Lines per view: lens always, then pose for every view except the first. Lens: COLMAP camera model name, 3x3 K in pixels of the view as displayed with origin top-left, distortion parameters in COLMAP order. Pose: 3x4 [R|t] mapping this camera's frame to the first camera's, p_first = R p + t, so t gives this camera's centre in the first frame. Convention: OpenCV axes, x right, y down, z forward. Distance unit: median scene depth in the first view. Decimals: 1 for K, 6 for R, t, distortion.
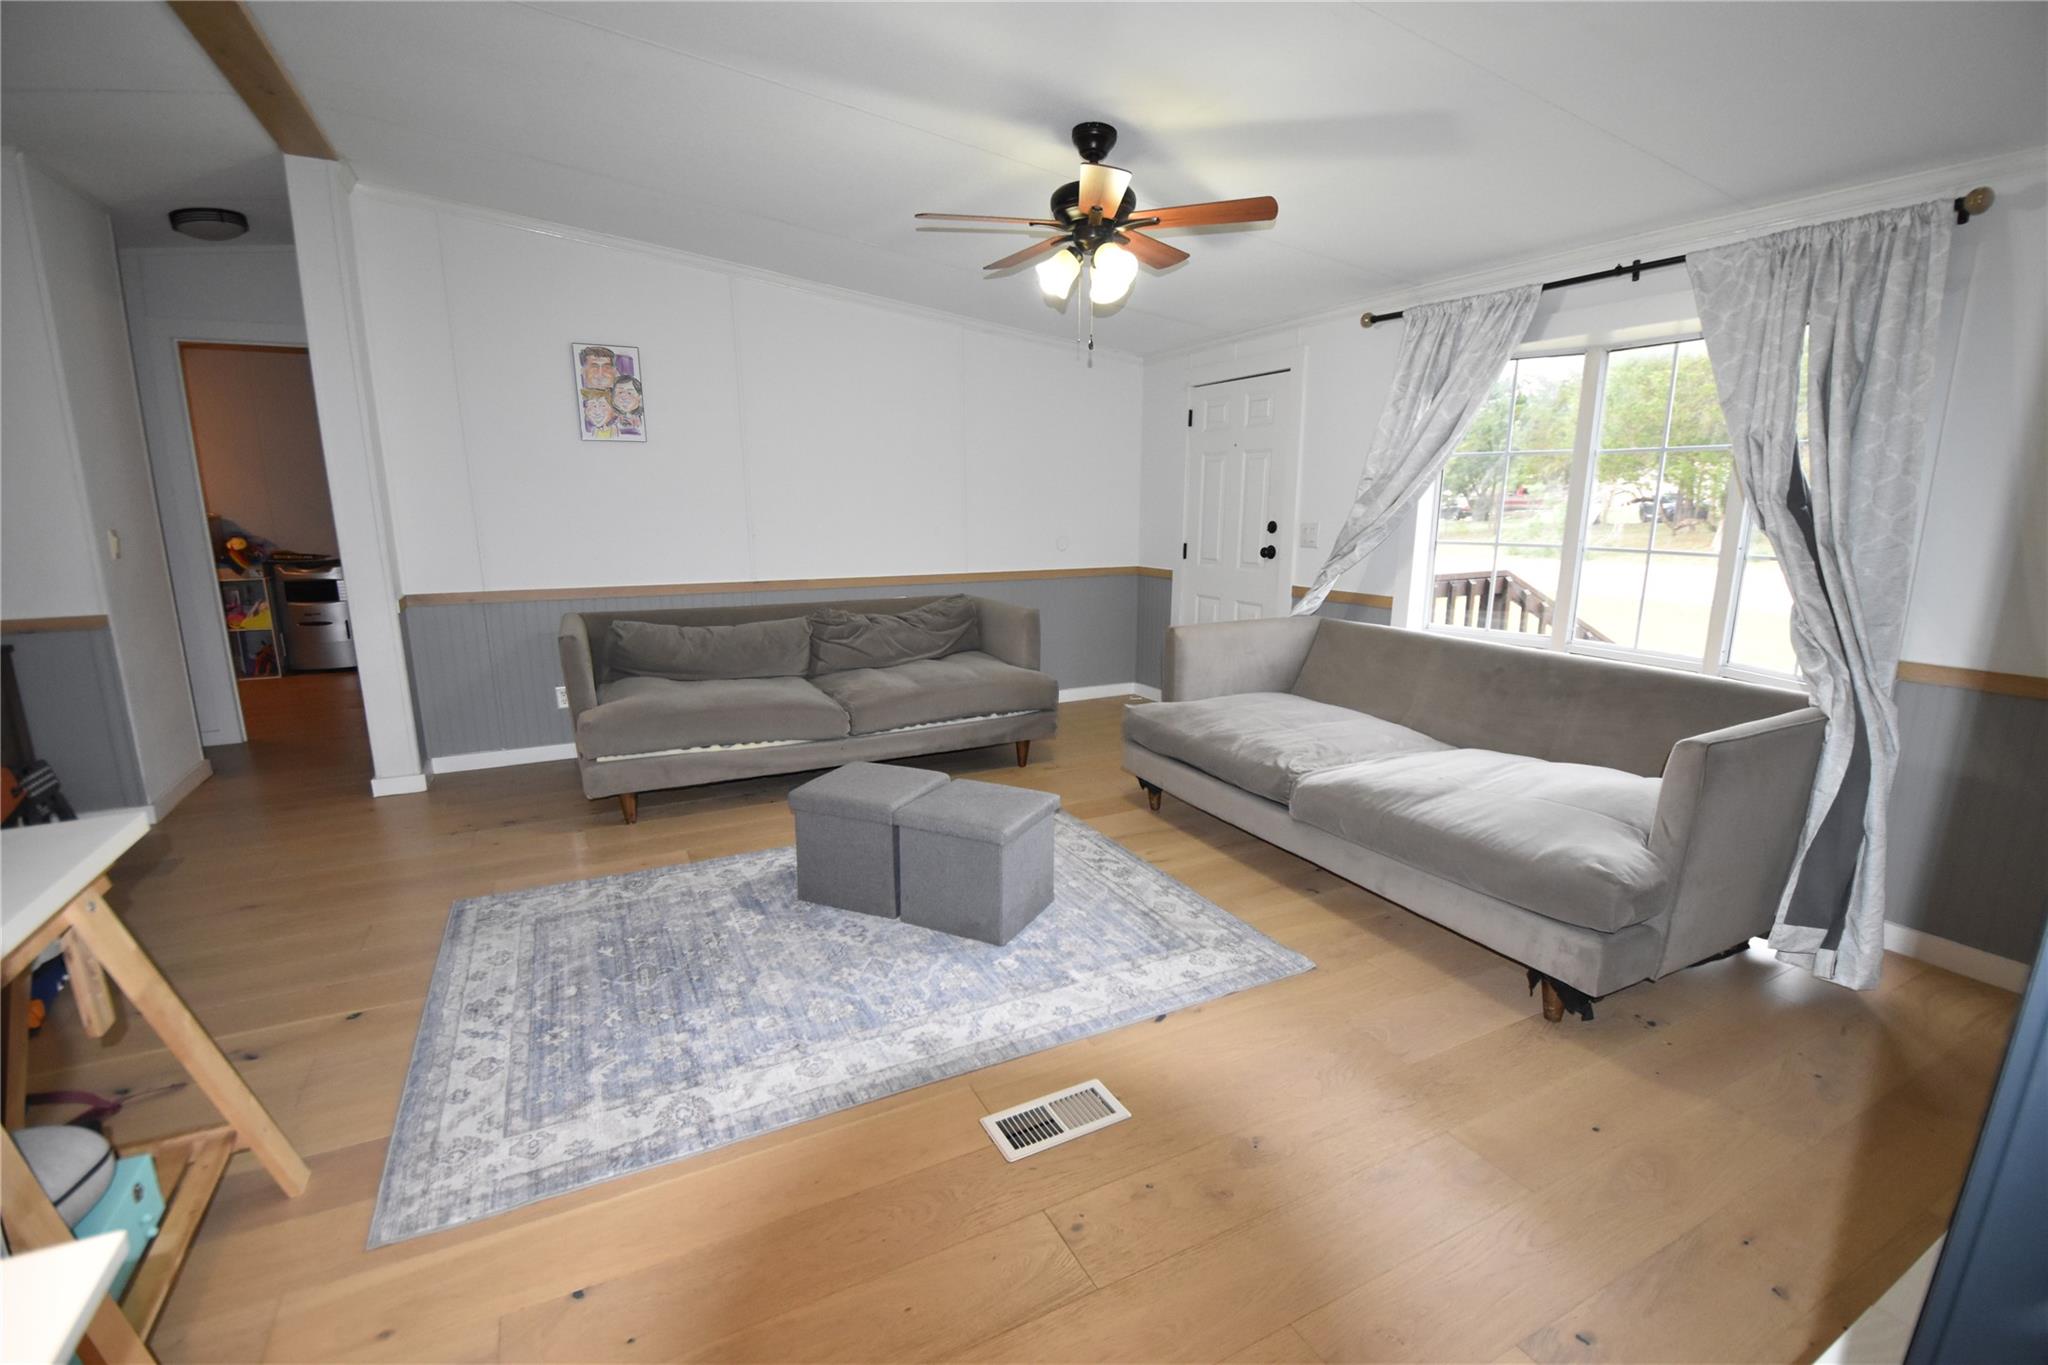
lens RADIAL K [[898.2, 0, 1028.6], [0, 898.2, 695.6], [0, 0, 1]] dist [0.018379, -0.026335]
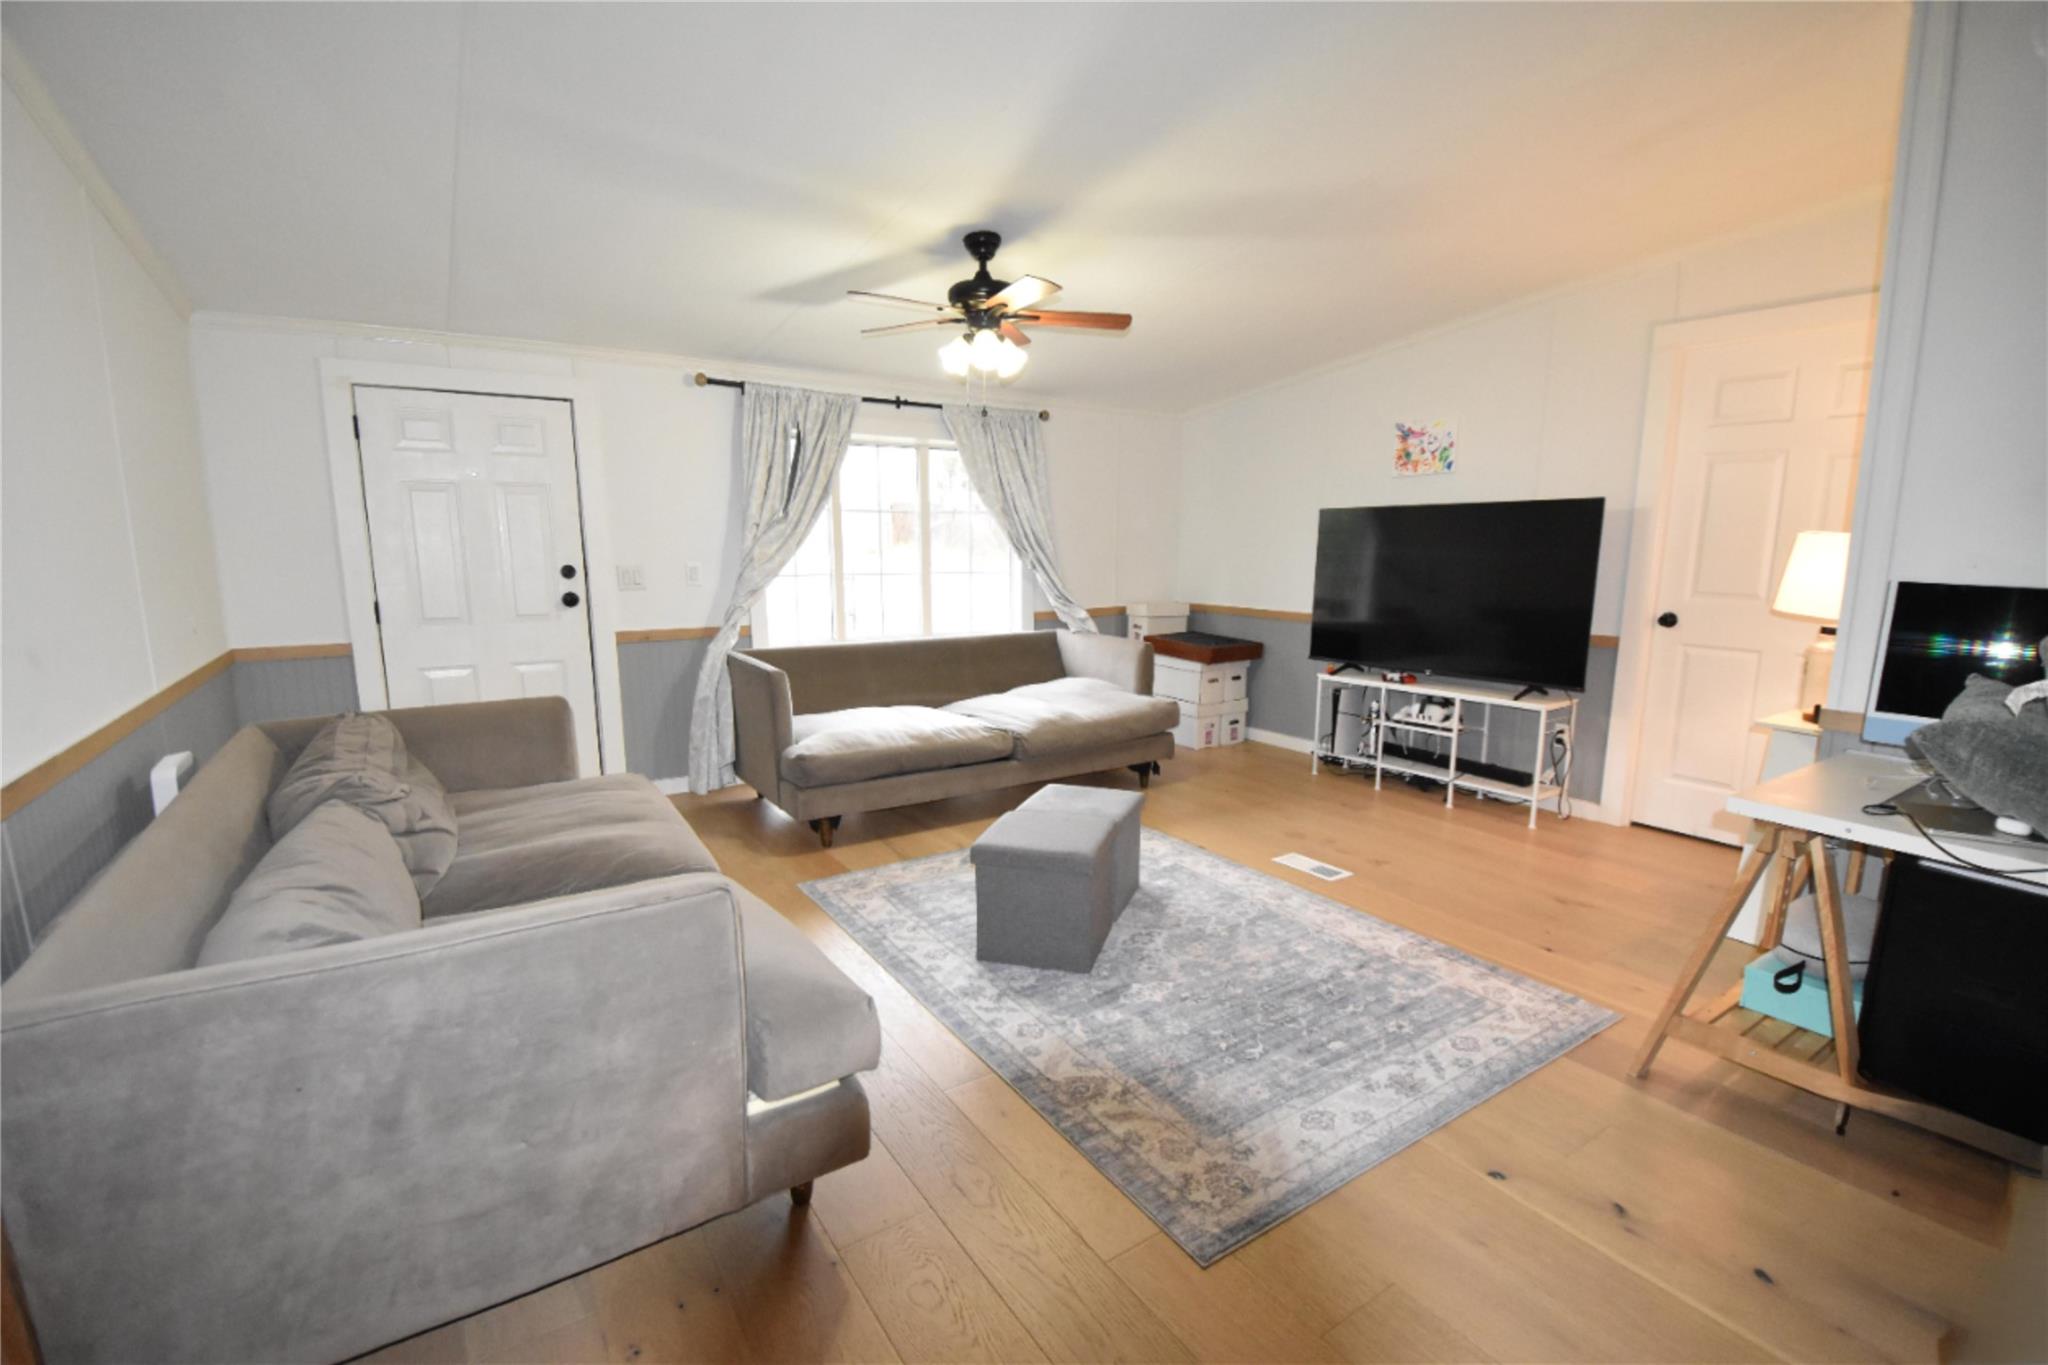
lens RADIAL K [[898.2, 0, 1028.6], [0, 898.2, 695.6], [0, 0, 1]] dist [0.018379, -0.026335]
pose [[-0.108454, -0.169918, 0.979472, -1.370098], [0.210951, 0.958911, 0.189709, -0.291249], [-0.971462, 0.227195, -0.068153, 1.312005]]
